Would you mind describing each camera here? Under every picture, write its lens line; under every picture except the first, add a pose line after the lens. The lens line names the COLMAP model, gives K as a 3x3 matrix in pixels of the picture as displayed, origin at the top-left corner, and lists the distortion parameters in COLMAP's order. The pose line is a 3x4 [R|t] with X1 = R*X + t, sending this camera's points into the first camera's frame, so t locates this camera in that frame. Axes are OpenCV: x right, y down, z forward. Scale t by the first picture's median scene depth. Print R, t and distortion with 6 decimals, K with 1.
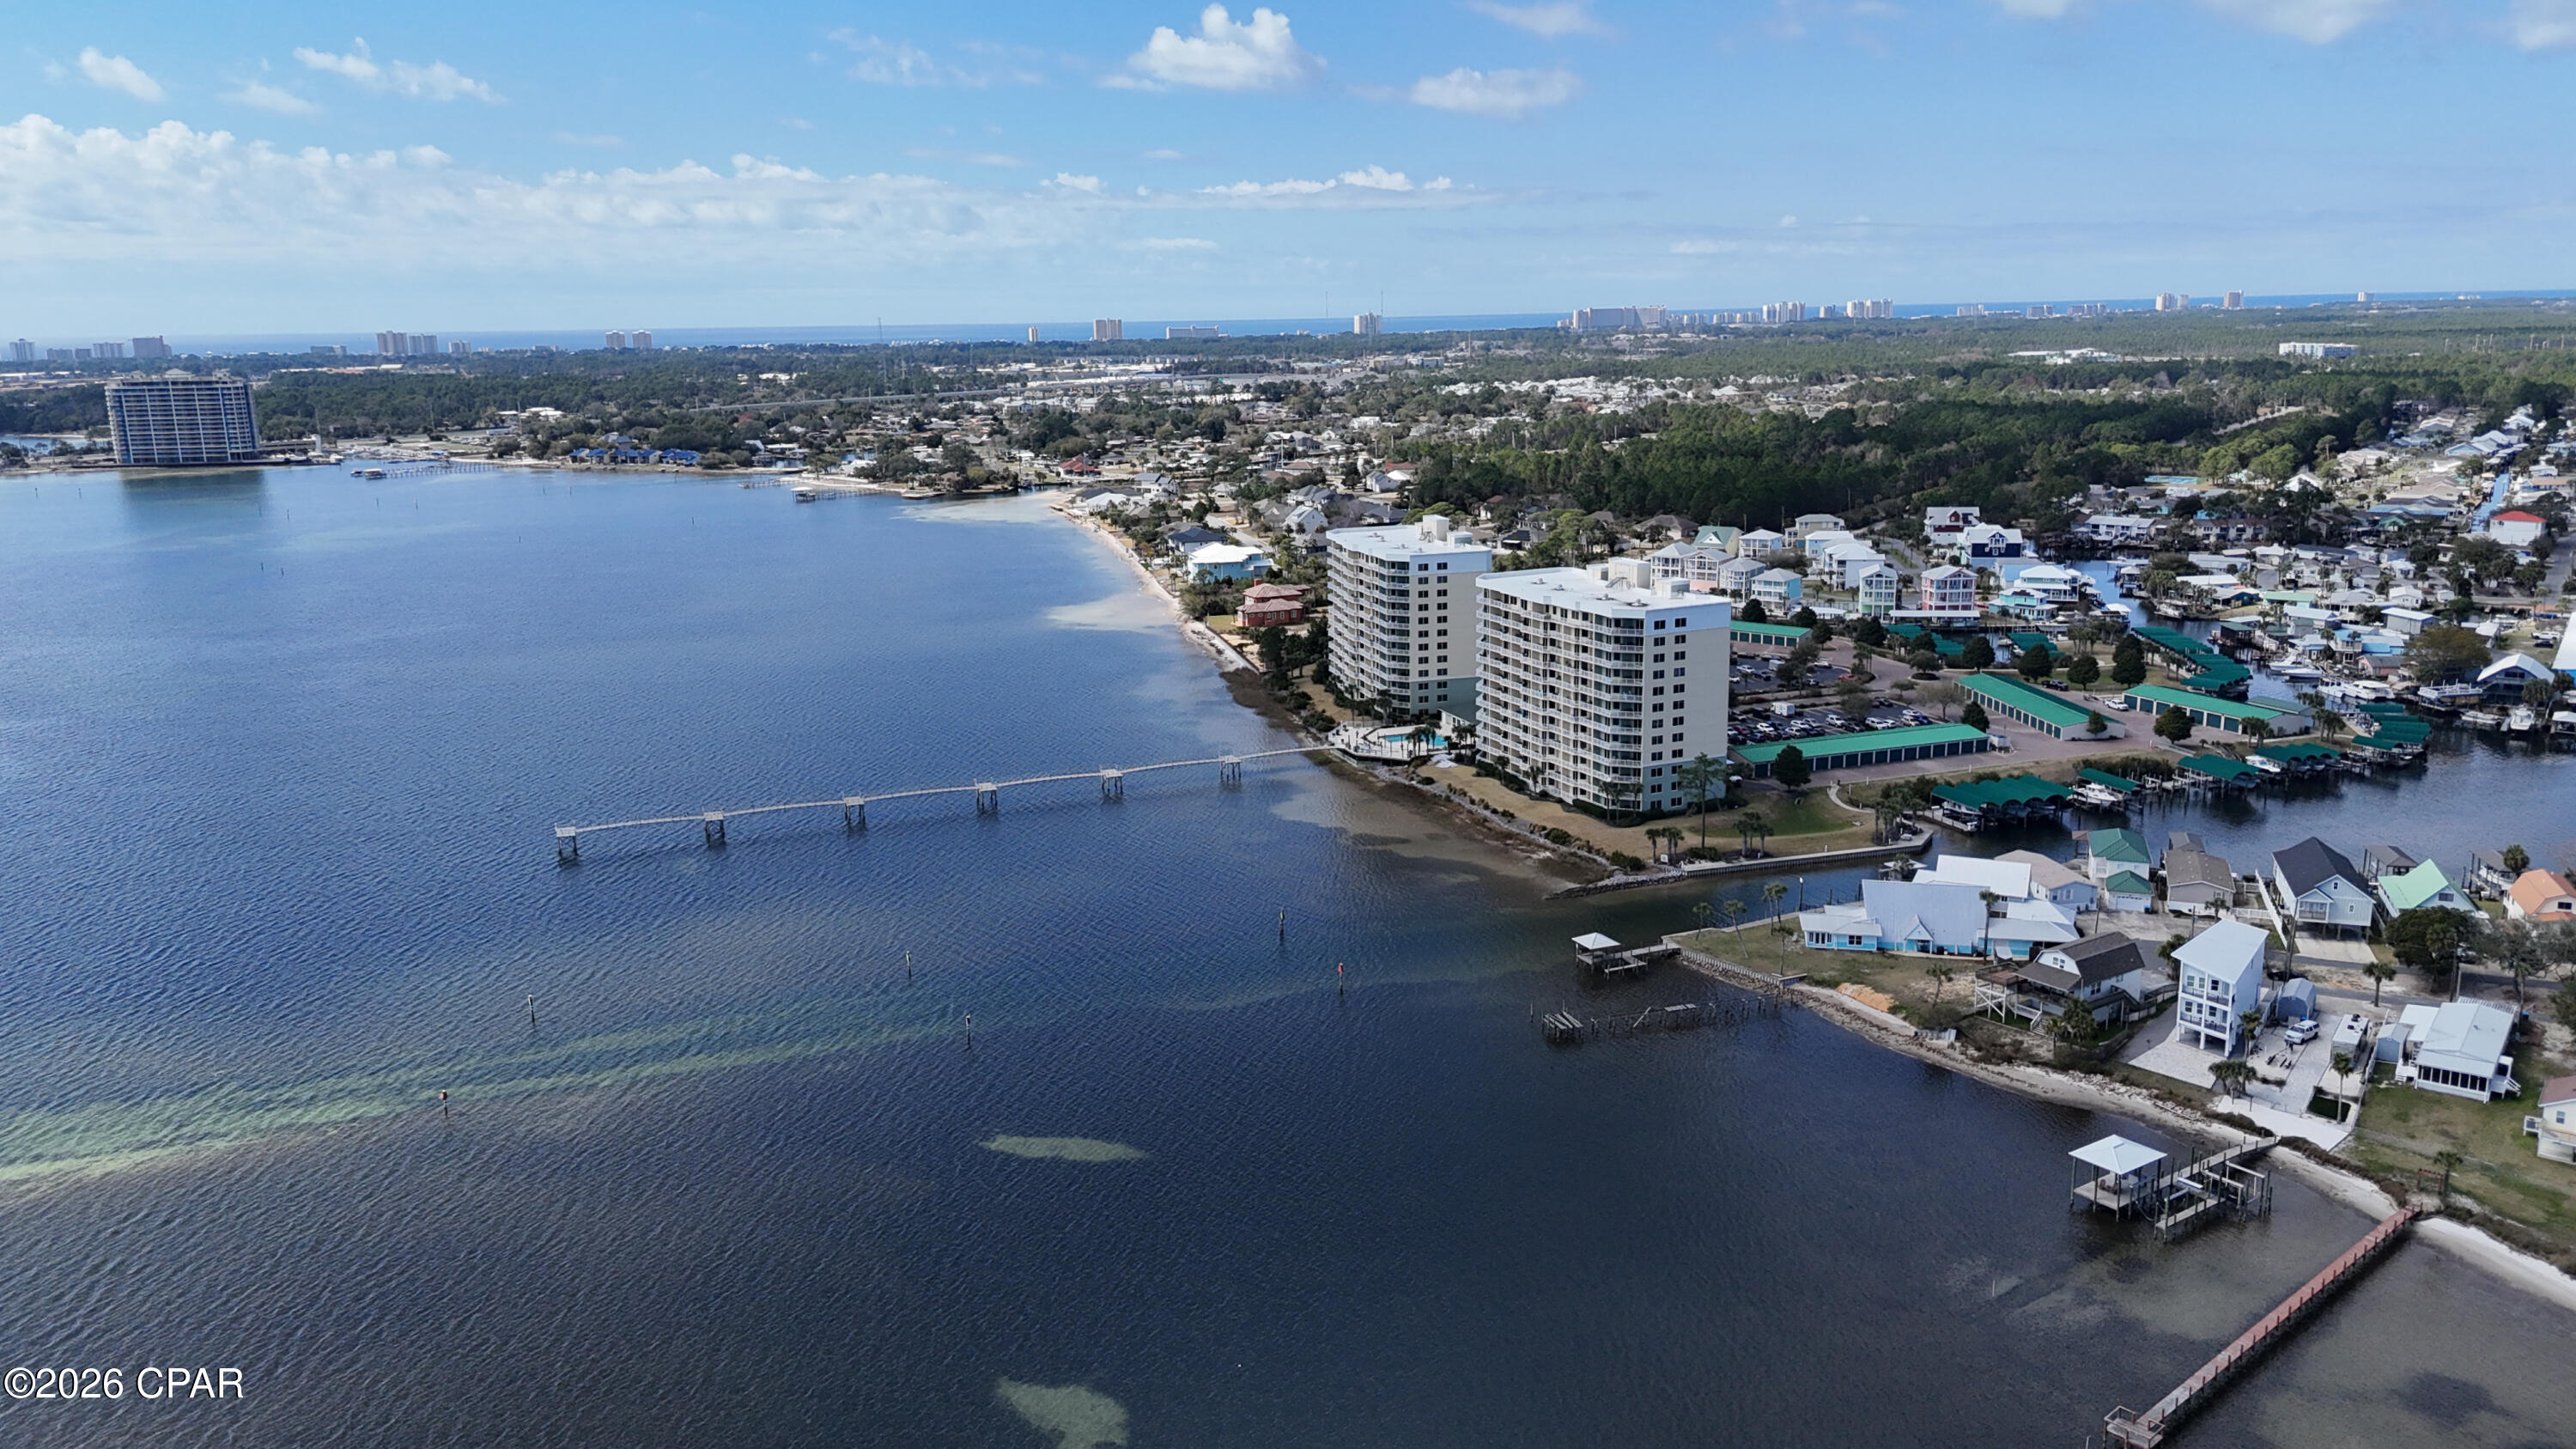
lens RADIAL K [[1892.2, 0, 1285.5], [0, 1892.2, 707.6], [0, 0, 1]] dist [0.080490, -0.082627]
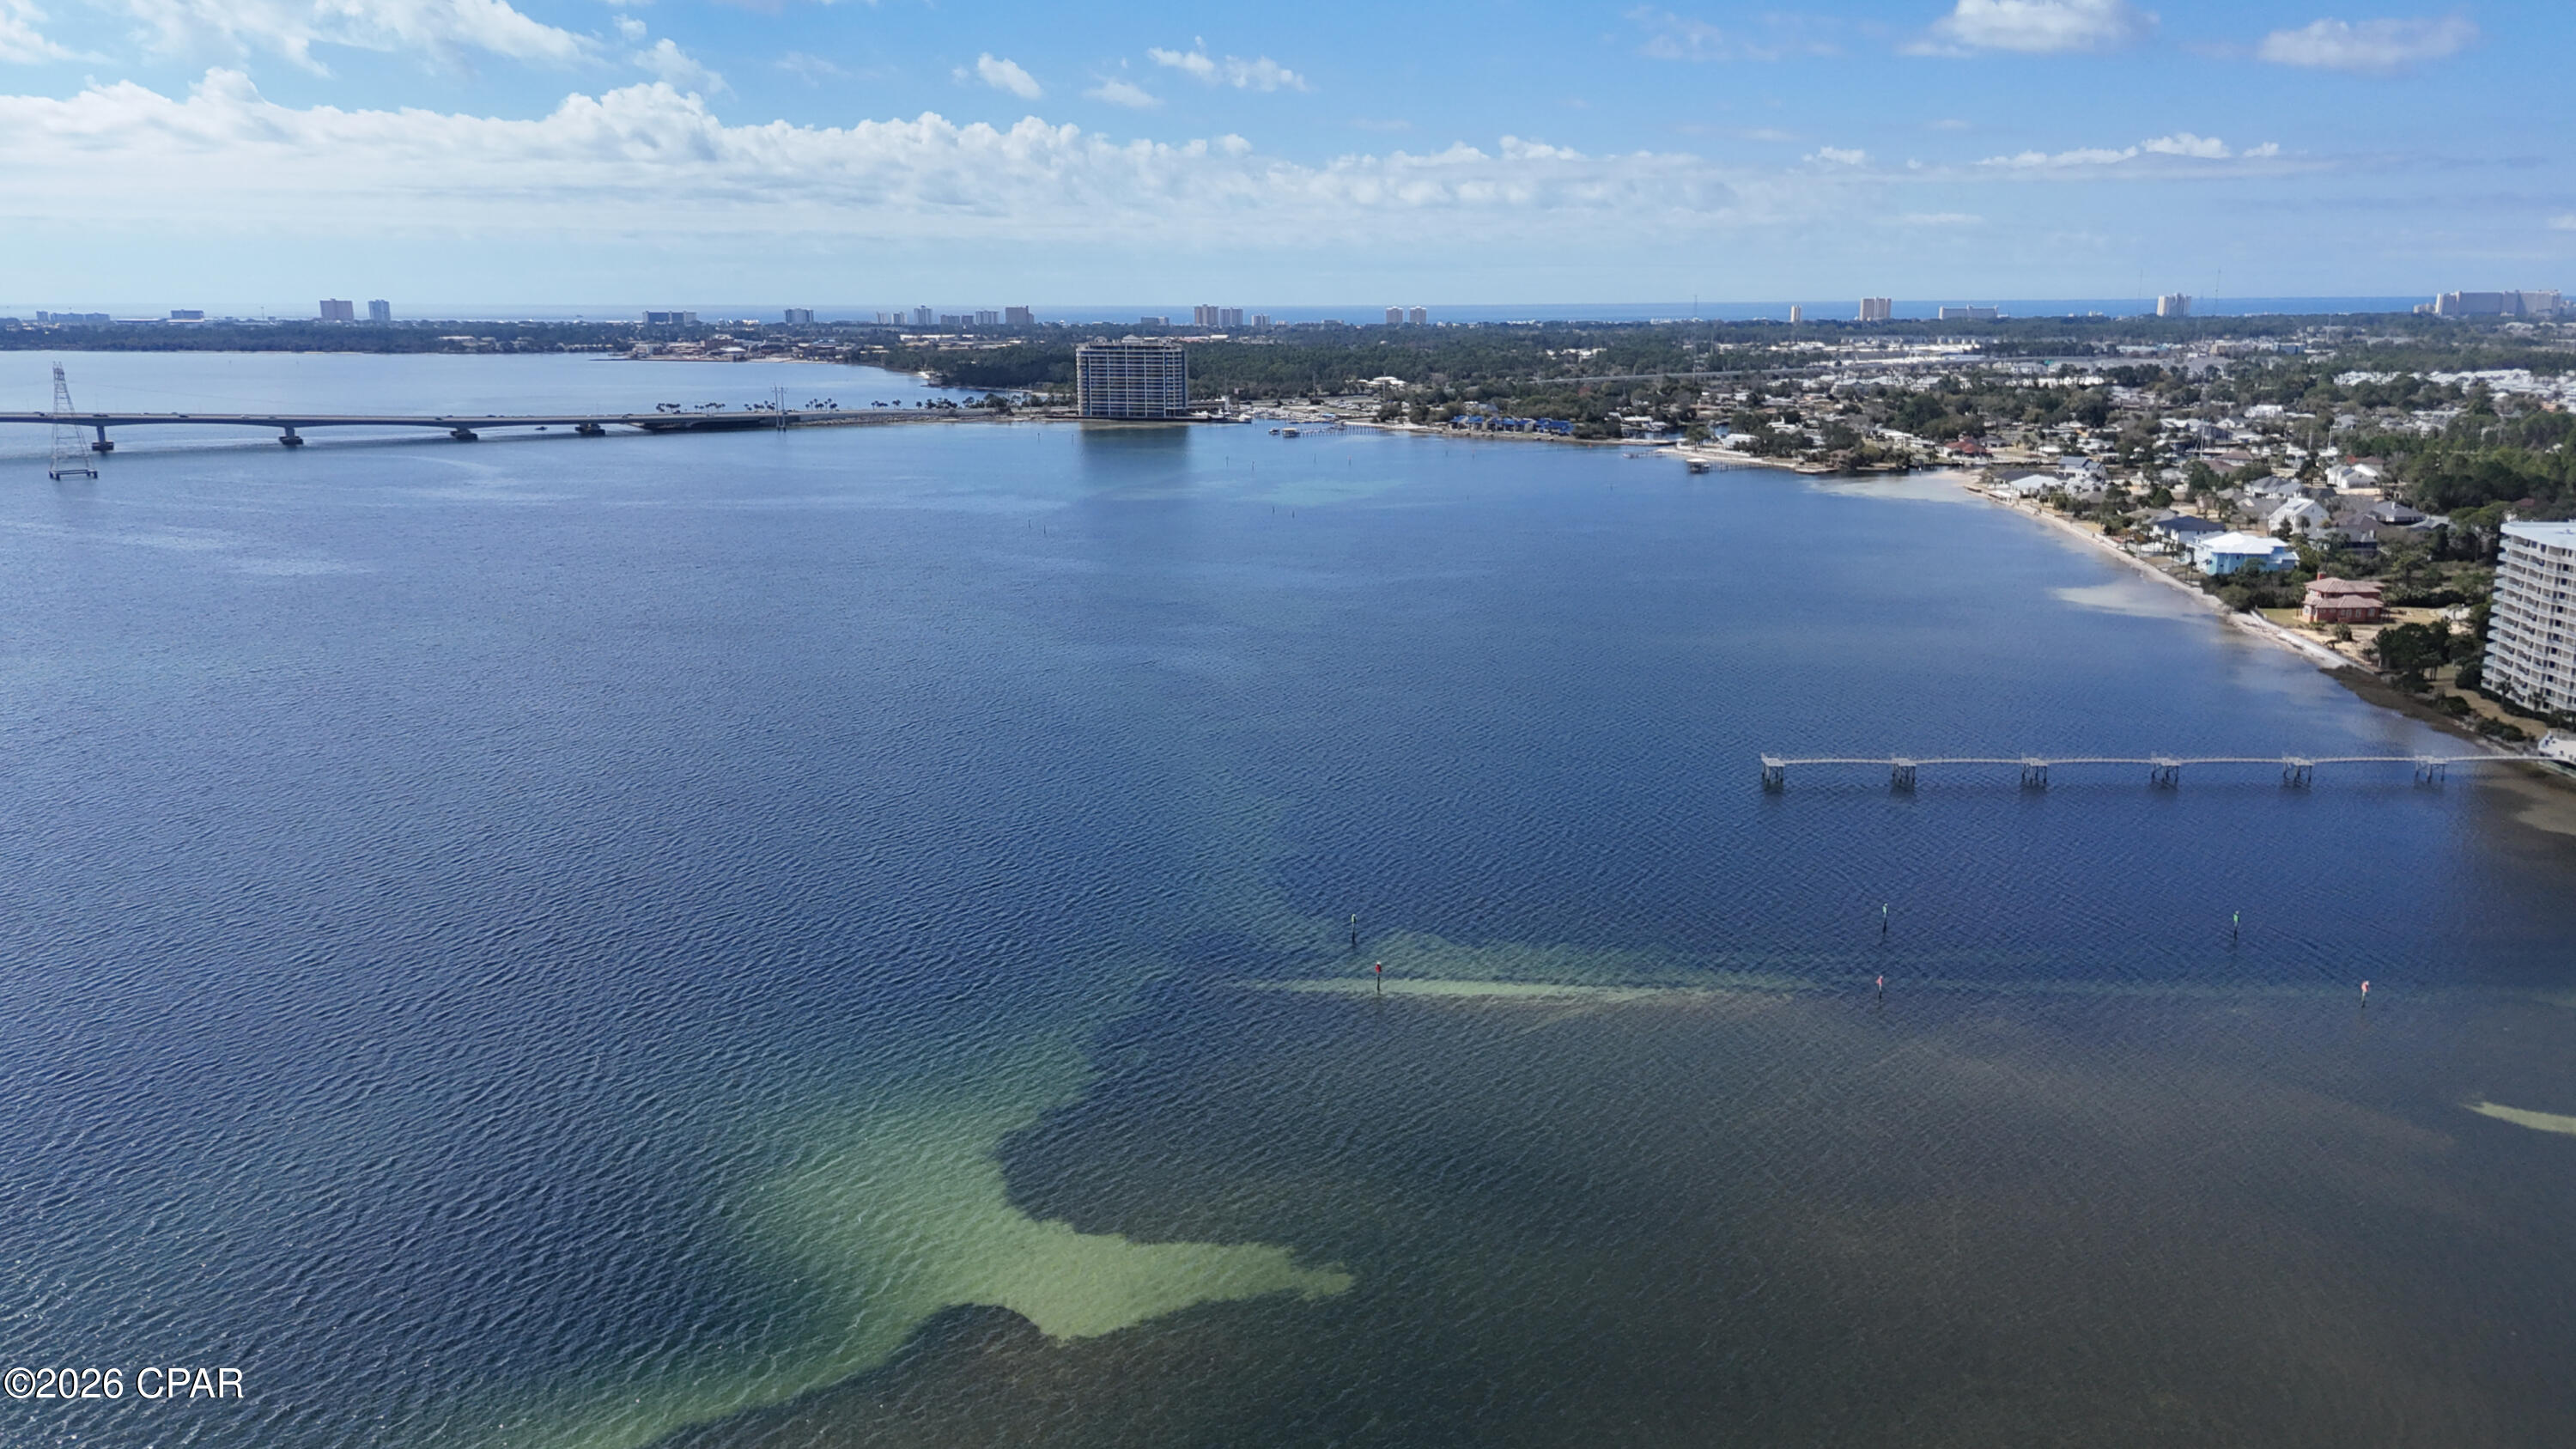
lens RADIAL K [[1874.9, 0, 1289.5], [0, 1874.9, 739.9], [0, 0, 1]] dist [0.081967, -0.084574]
pose [[0.932511, 0.098094, -0.347565, -0.063695], [-0.088028, 0.995116, 0.044678, 0.006944], [0.350250, -0.011067, 0.936591, -0.026146]]
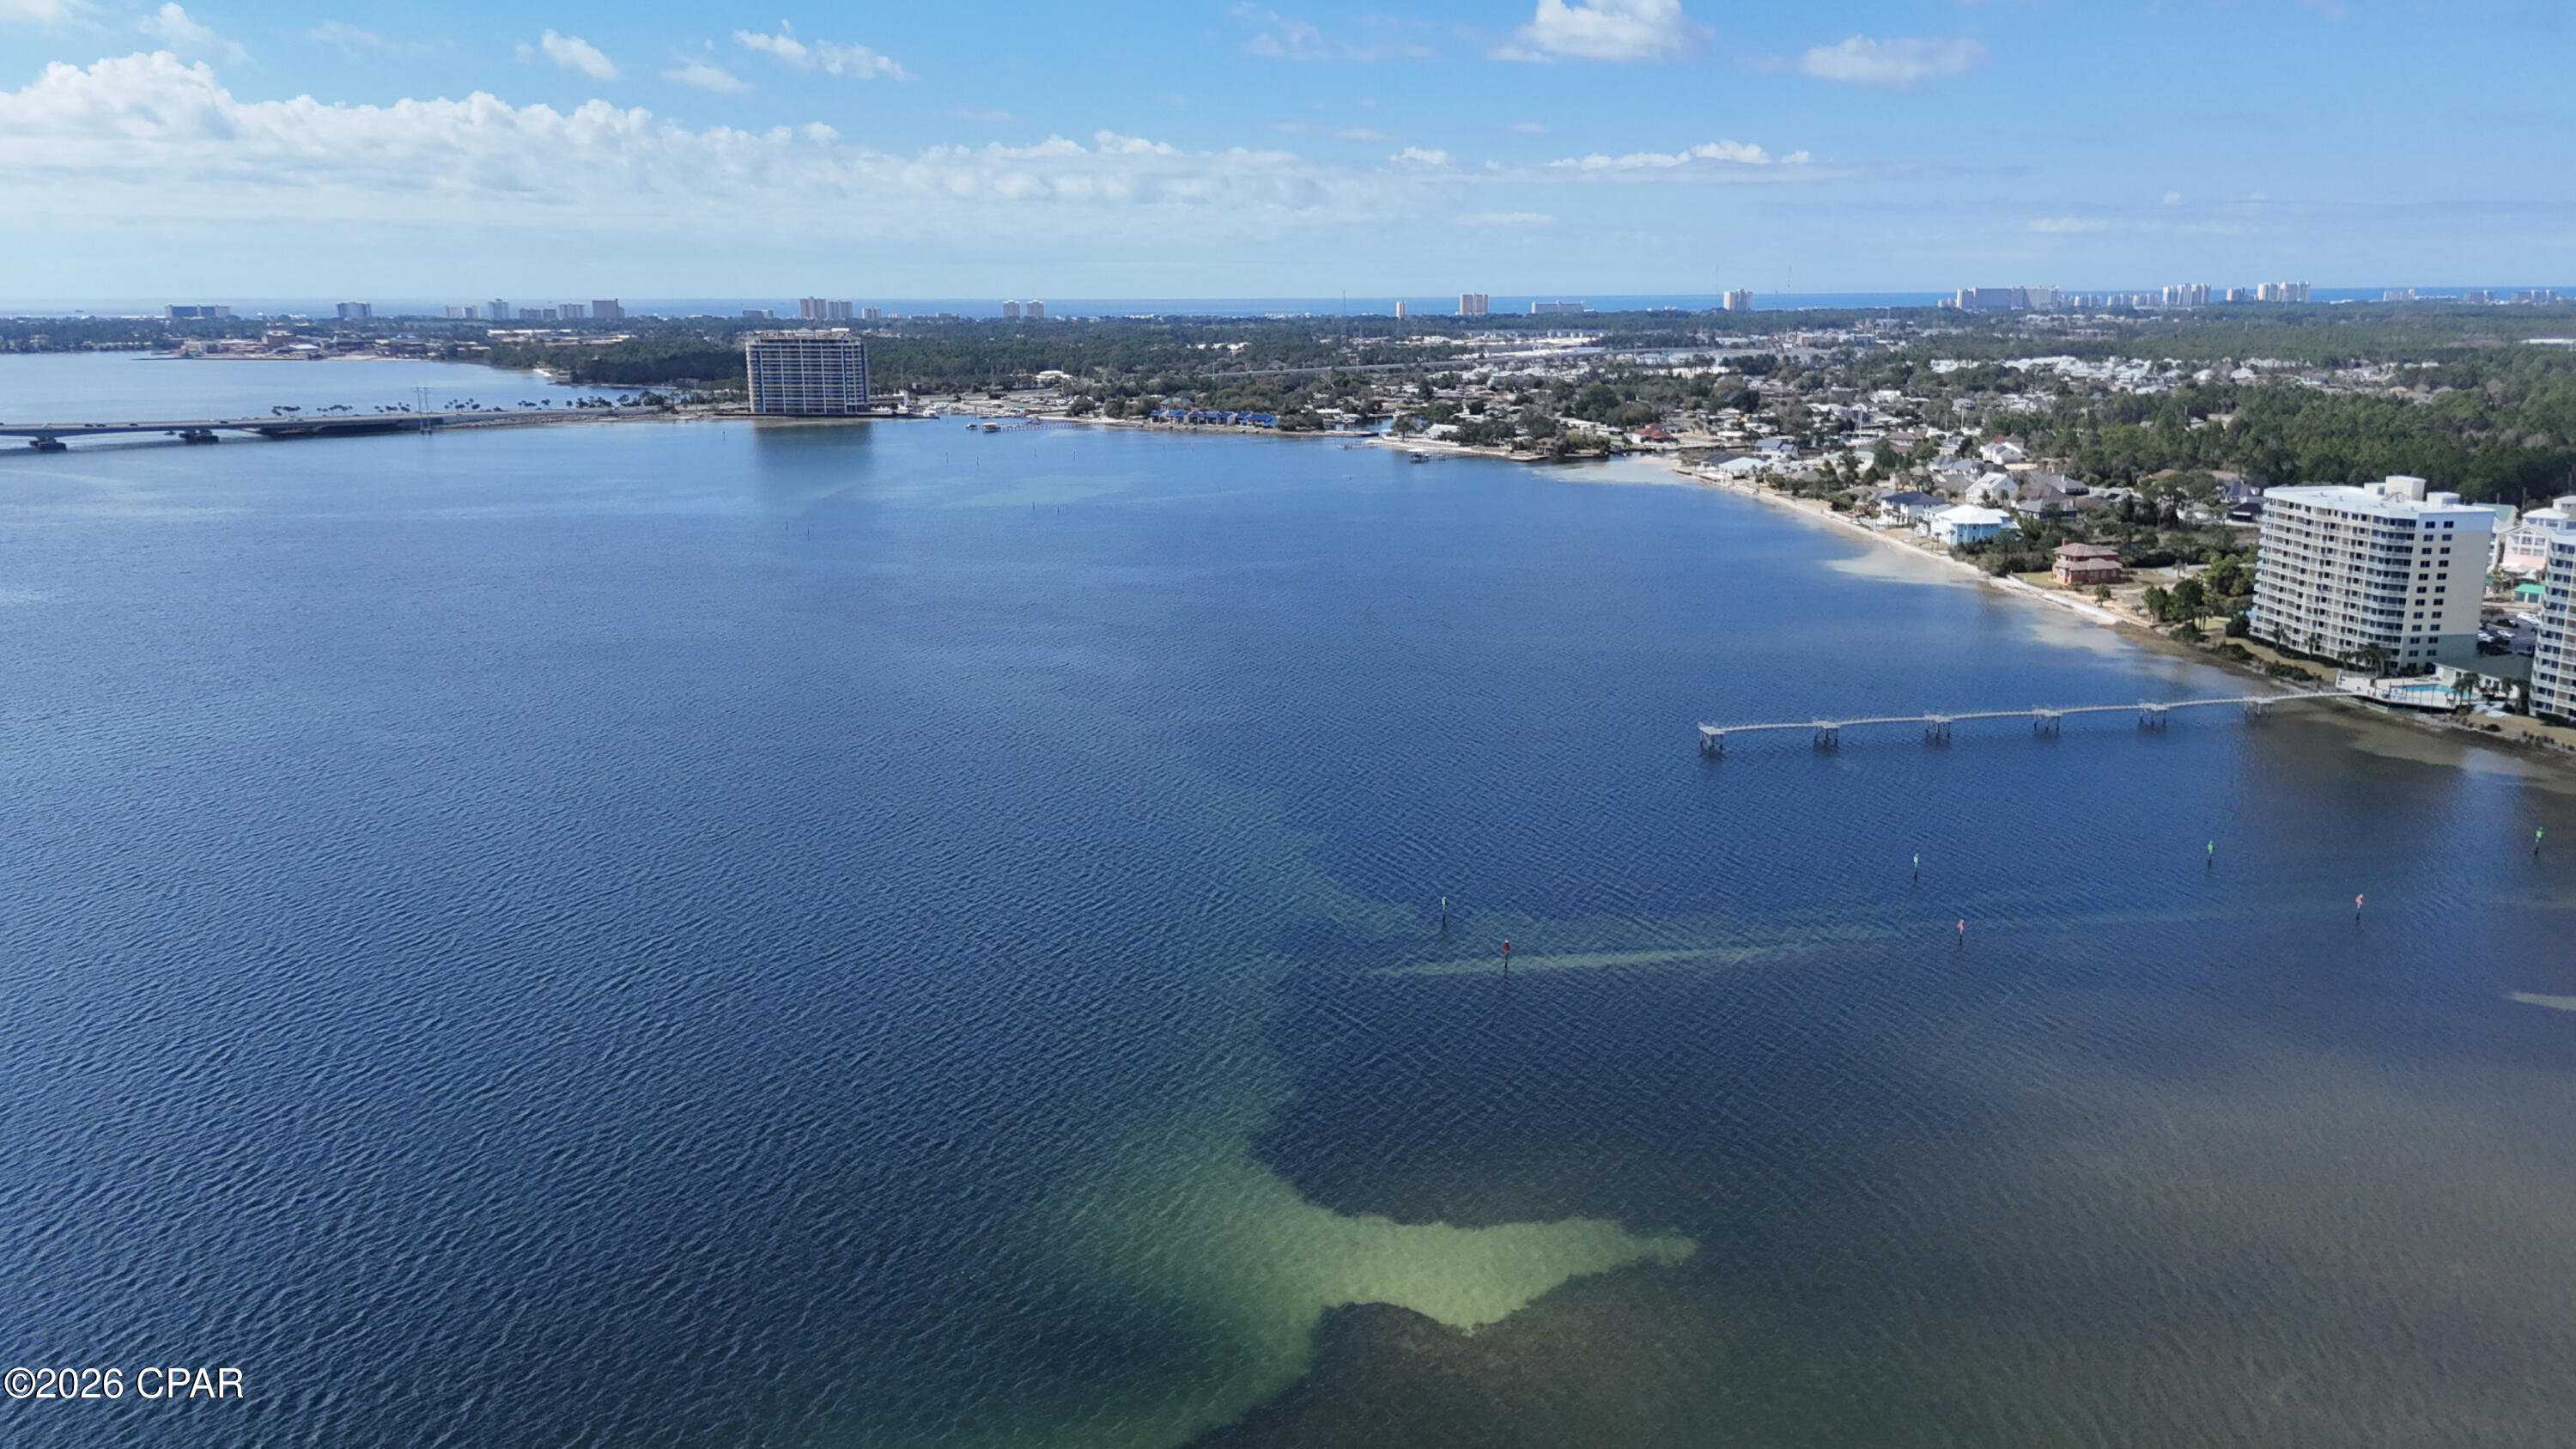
lens RADIAL K [[1882.2, 0, 1288.4], [0, 1882.2, 746.1], [0, 0, 1]] dist [0.059578, -0.042083]
pose [[0.986975, 0.051455, -0.152424, -0.110734], [-0.046411, 0.998256, 0.036471, 0.010909], [0.154035, -0.028922, 0.987642, -0.038402]]
